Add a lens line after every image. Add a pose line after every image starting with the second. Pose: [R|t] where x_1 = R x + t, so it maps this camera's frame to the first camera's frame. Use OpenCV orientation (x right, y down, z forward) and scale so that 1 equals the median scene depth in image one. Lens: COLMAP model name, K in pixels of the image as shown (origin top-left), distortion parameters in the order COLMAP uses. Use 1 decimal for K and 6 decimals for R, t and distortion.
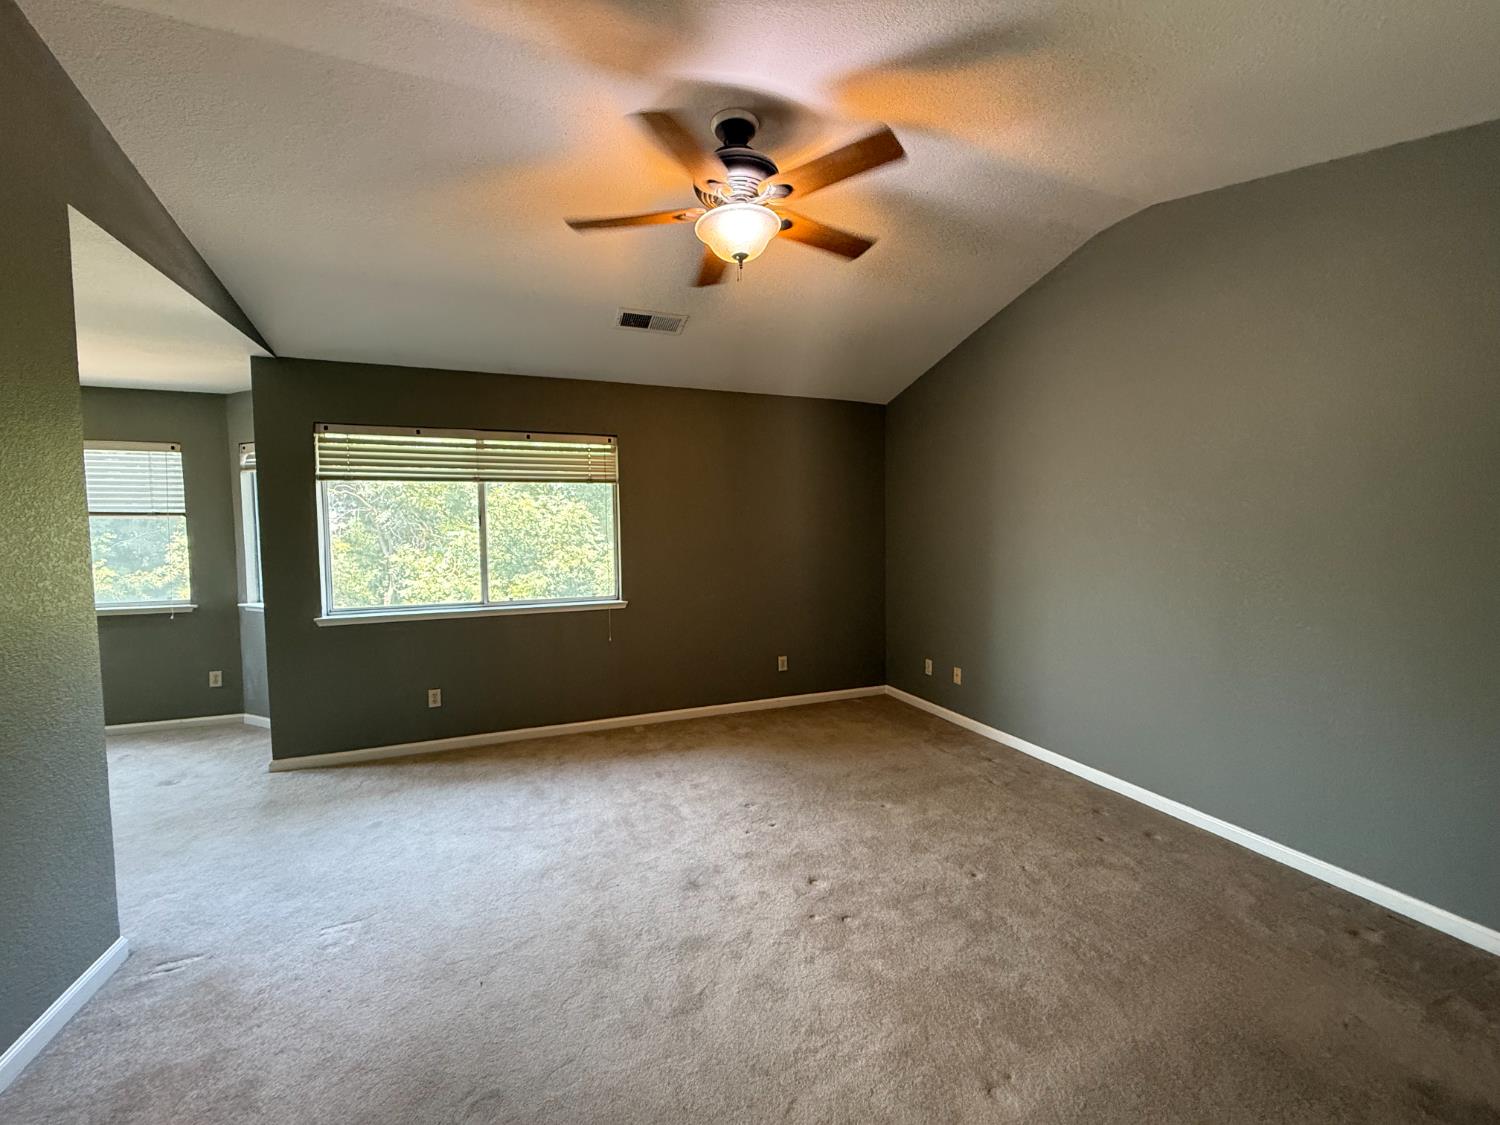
lens RADIAL K [[597.9, 0, 750.0], [0, 597.9, 562.5], [0, 0, 1]] dist [0.001989, 0.000238]
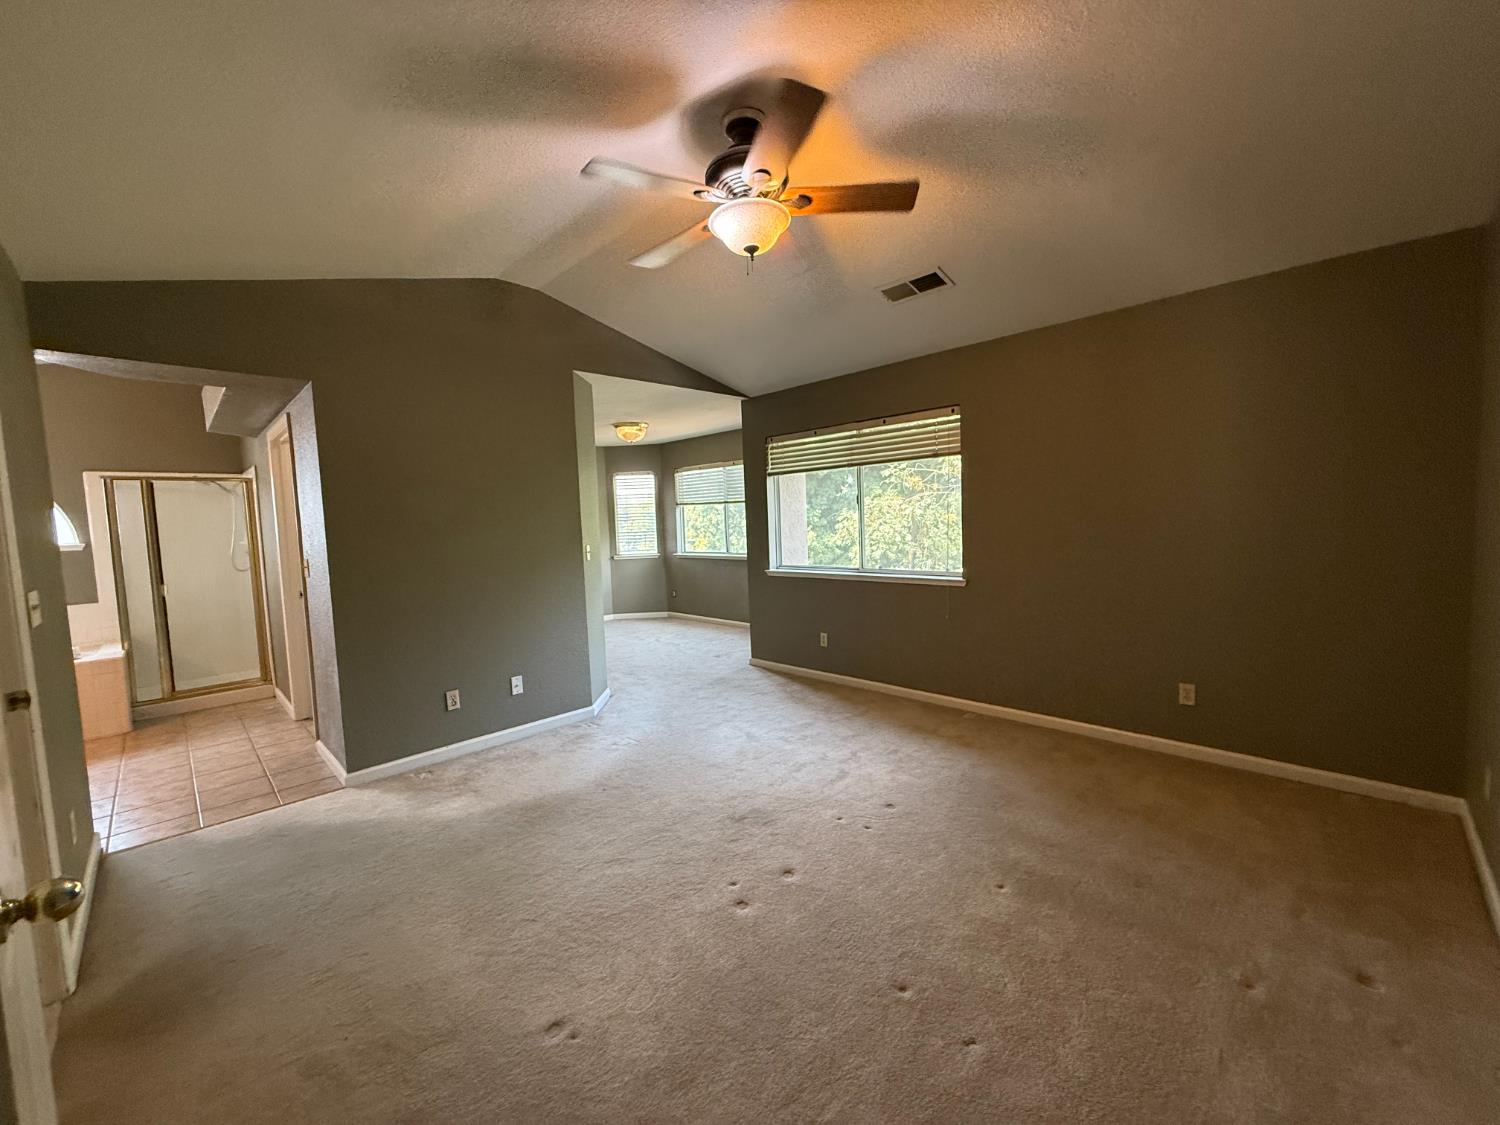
lens RADIAL K [[597.9, 0, 750.0], [0, 597.9, 562.5], [0, 0, 1]] dist [0.001989, 0.000238]
pose [[0.403265, 0.067395, -0.912598, 0.611885], [-0.012815, 0.997602, 0.068009, -0.025787], [0.914994, -0.015731, 0.403162, 0.361680]]
